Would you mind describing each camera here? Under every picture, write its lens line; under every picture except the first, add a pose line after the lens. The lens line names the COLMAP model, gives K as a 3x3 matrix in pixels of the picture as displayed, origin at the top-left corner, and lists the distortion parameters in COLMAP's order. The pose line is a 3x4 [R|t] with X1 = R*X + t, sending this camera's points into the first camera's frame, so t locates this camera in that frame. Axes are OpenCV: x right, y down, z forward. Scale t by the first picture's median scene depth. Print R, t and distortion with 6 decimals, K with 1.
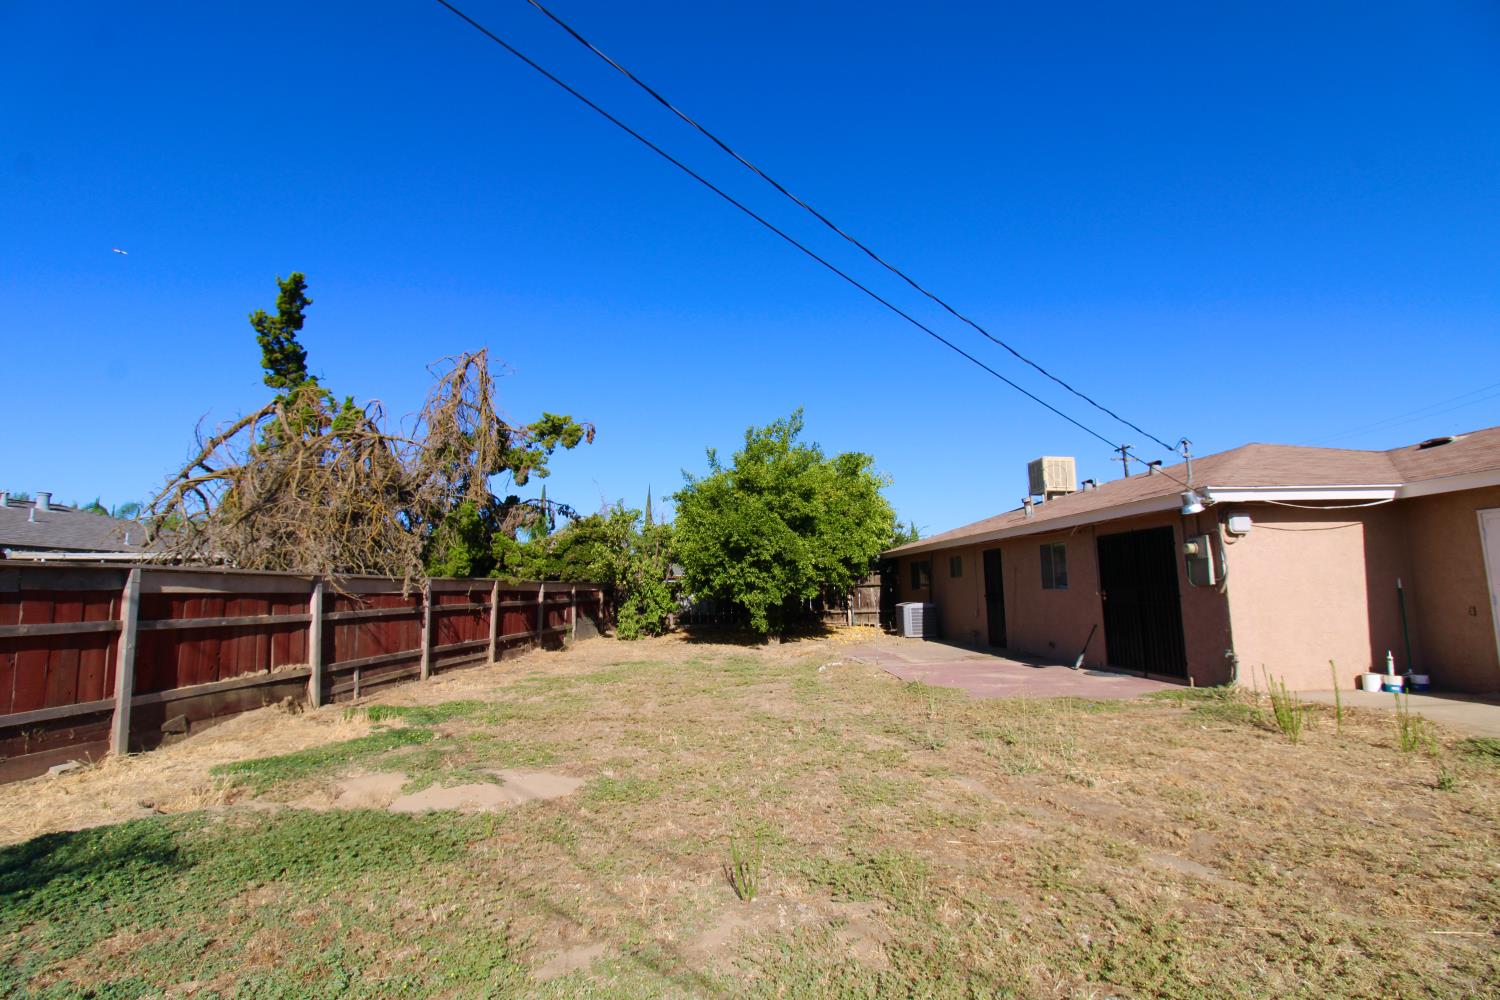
lens RADIAL K [[696.9, 0, 747.5], [0, 696.9, 491.4], [0, 0, 1]] dist [-0.014197, -0.004167]
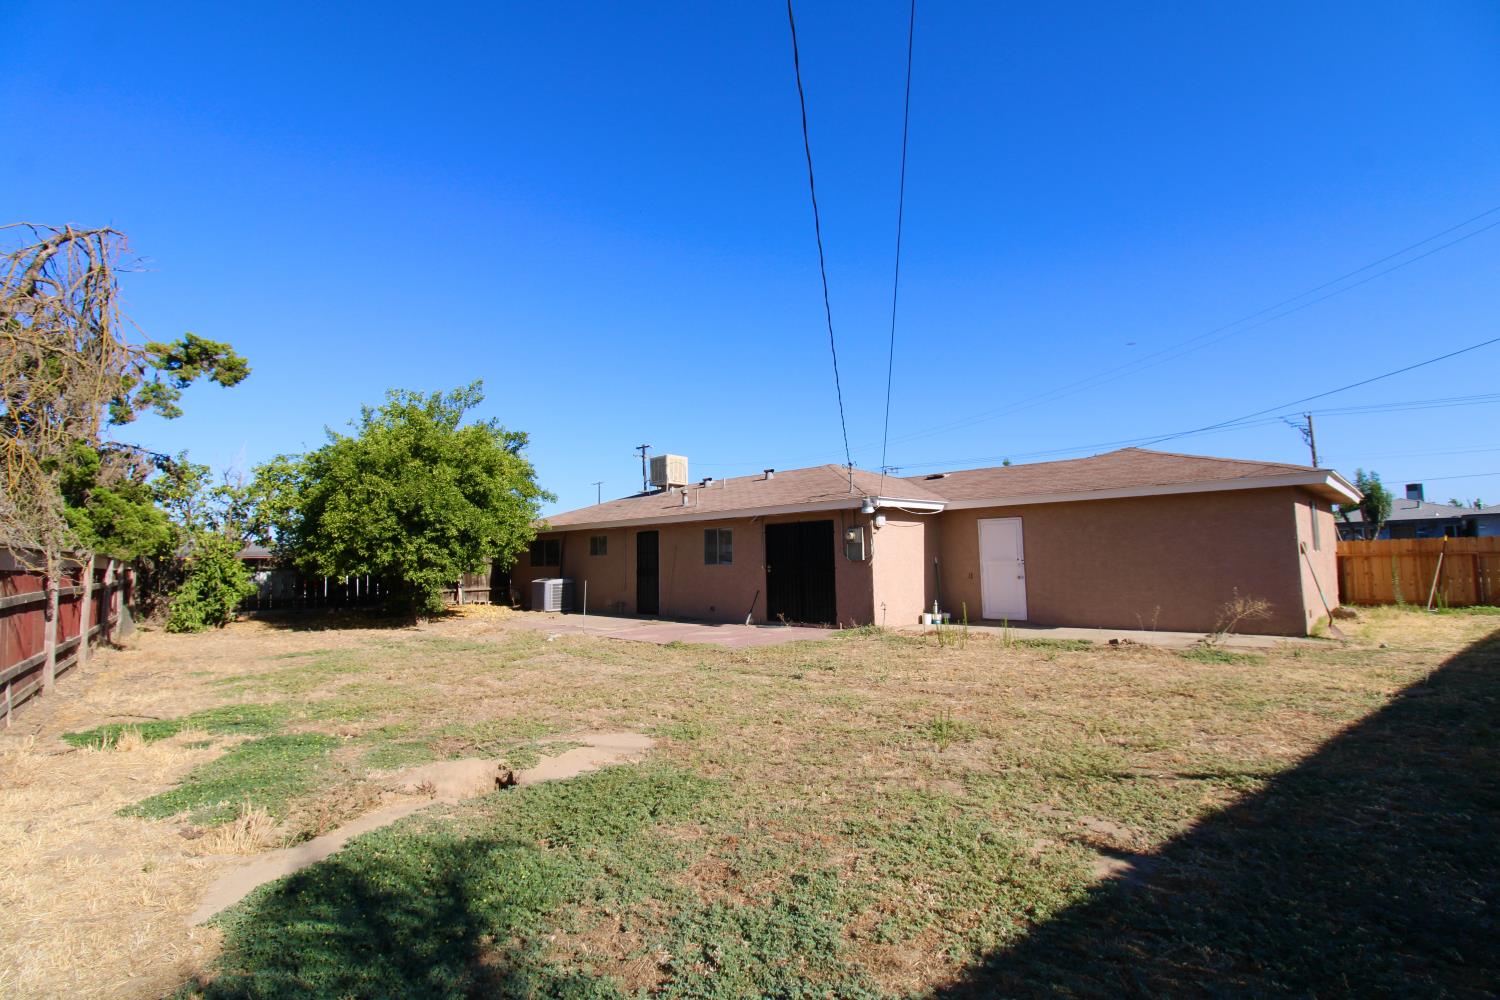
lens RADIAL K [[696.9, 0, 750.4], [0, 696.9, 501.4], [0, 0, 1]] dist [-0.014197, -0.004167]
pose [[0.740567, 0.058256, 0.669453, -0.411158], [-0.086295, 0.996231, 0.008770, 0.011304], [-0.666419, -0.064265, 0.742803, 0.034283]]
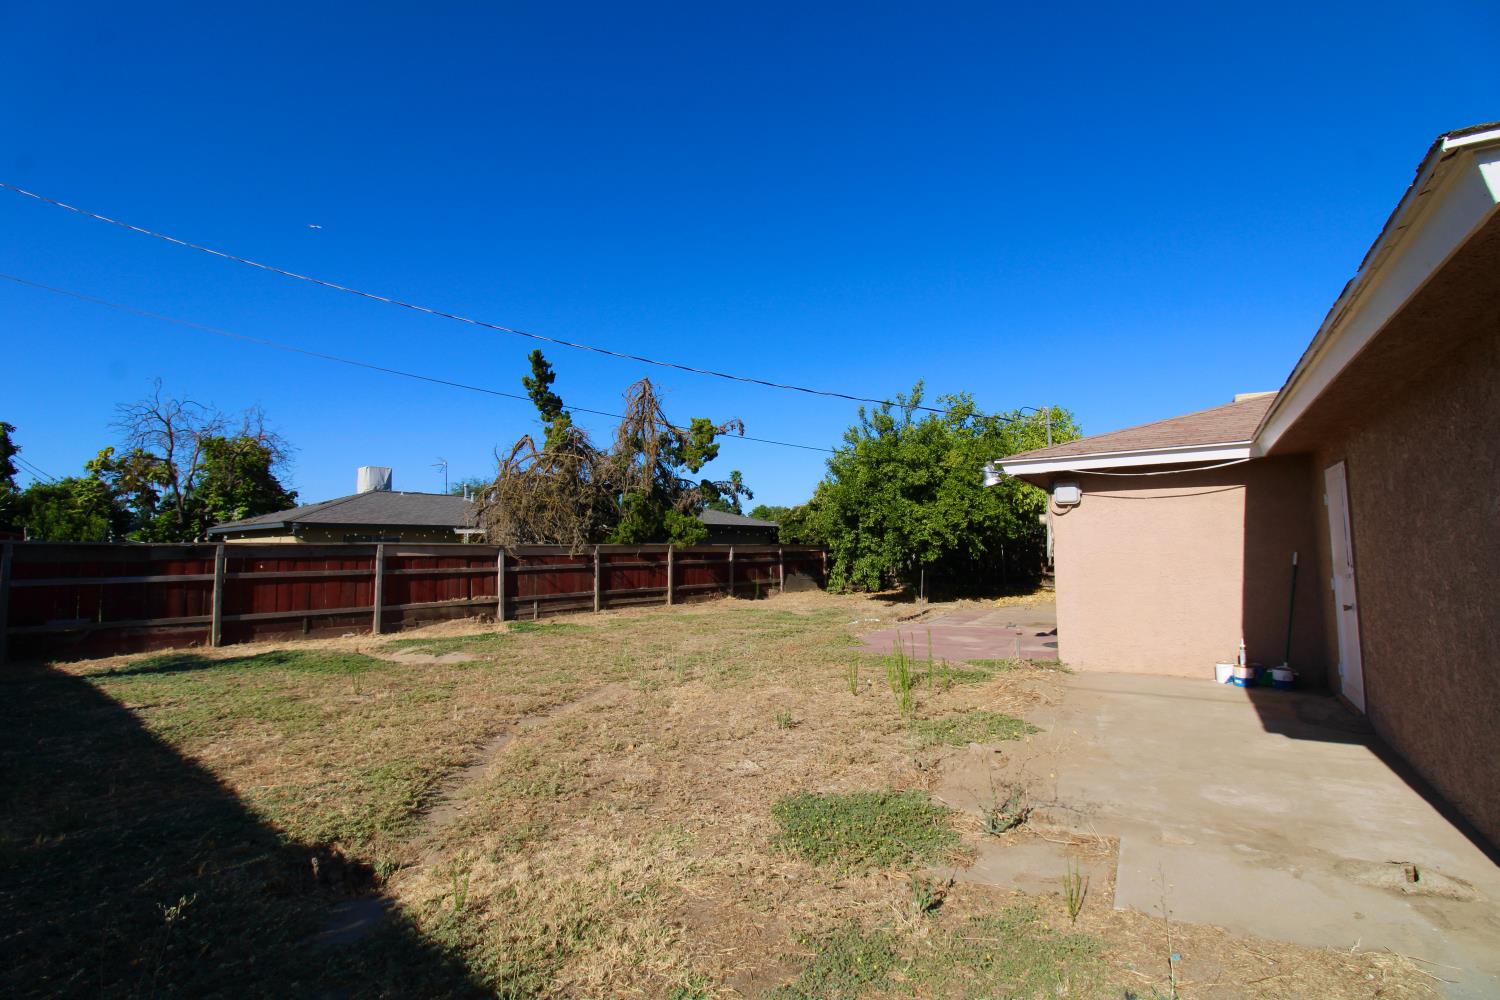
lens RADIAL K [[696.9, 0, 754.4], [0, 696.9, 498.3], [0, 0, 1]] dist [-0.014197, -0.004167]
pose [[0.815622, -0.037063, -0.577397, 0.693618], [0.078973, 0.995738, 0.047640, -0.020431], [0.573171, -0.084455, 0.815072, -0.021288]]
